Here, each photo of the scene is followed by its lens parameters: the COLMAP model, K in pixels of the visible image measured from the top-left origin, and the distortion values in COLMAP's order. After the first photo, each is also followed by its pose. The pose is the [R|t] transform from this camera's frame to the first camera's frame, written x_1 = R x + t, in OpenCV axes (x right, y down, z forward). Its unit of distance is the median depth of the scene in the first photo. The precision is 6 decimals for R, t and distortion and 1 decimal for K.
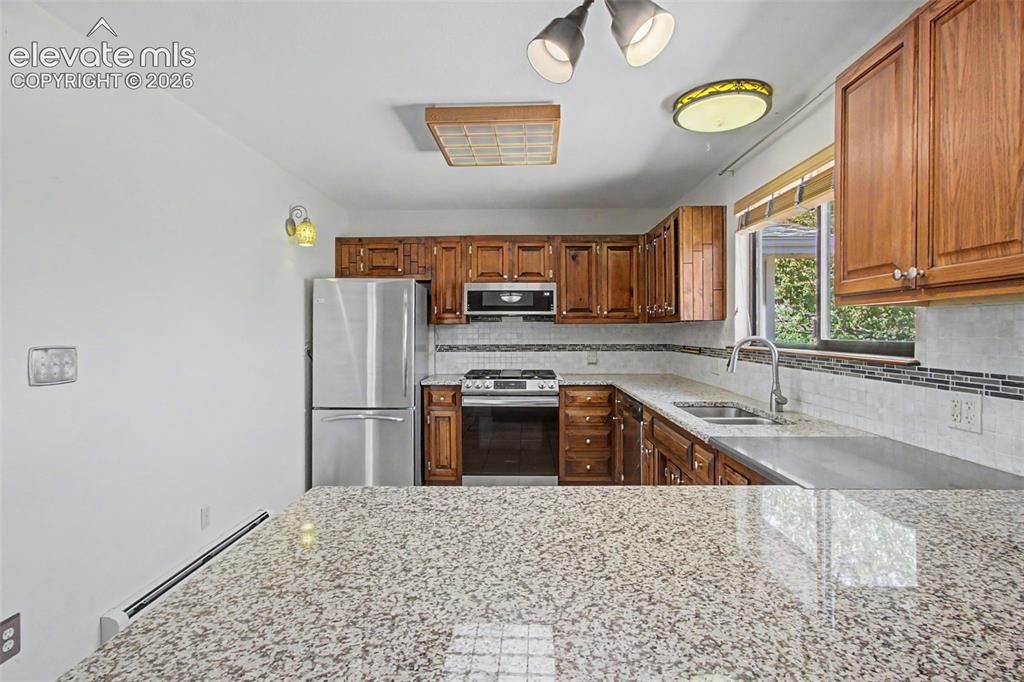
lens RADIAL K [[513.0, 0, 512.4], [0, 513.0, 329.7], [0, 0, 1]] dist [0.000339, 0.002074]
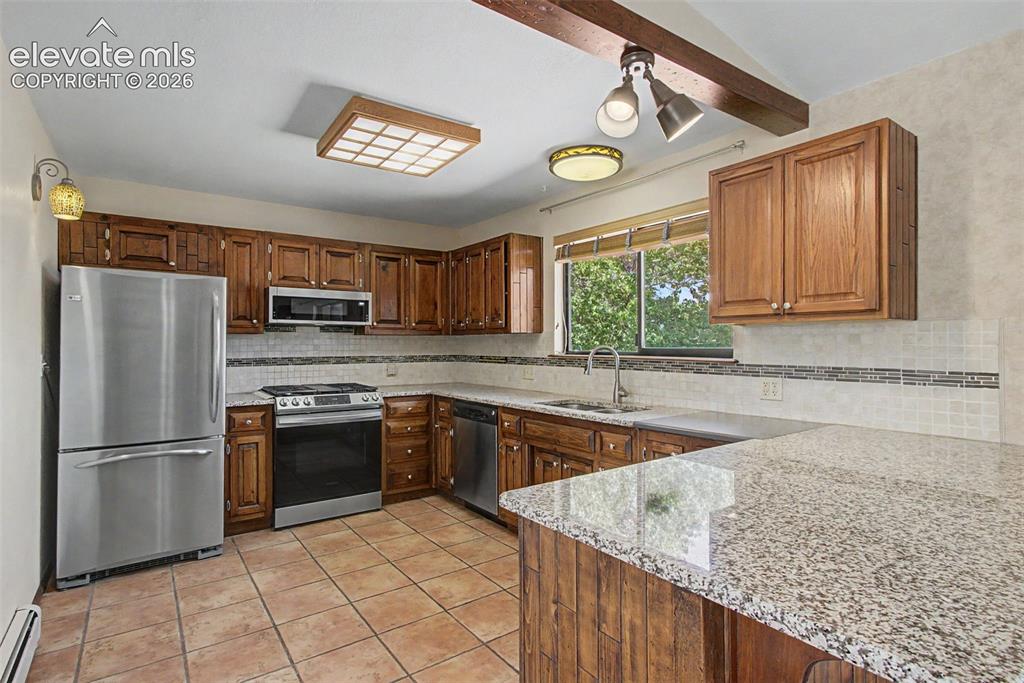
lens RADIAL K [[522.0, 0, 512.0], [0, 522.0, 341.5], [0, 0, 1]] dist [-0.001903, 0.000694]
pose [[0.798852, 0.003863, 0.601515, -0.309541], [-0.001784, 0.999990, -0.004053, 0.004834], [-0.601525, 0.002164, 0.798851, 0.054935]]
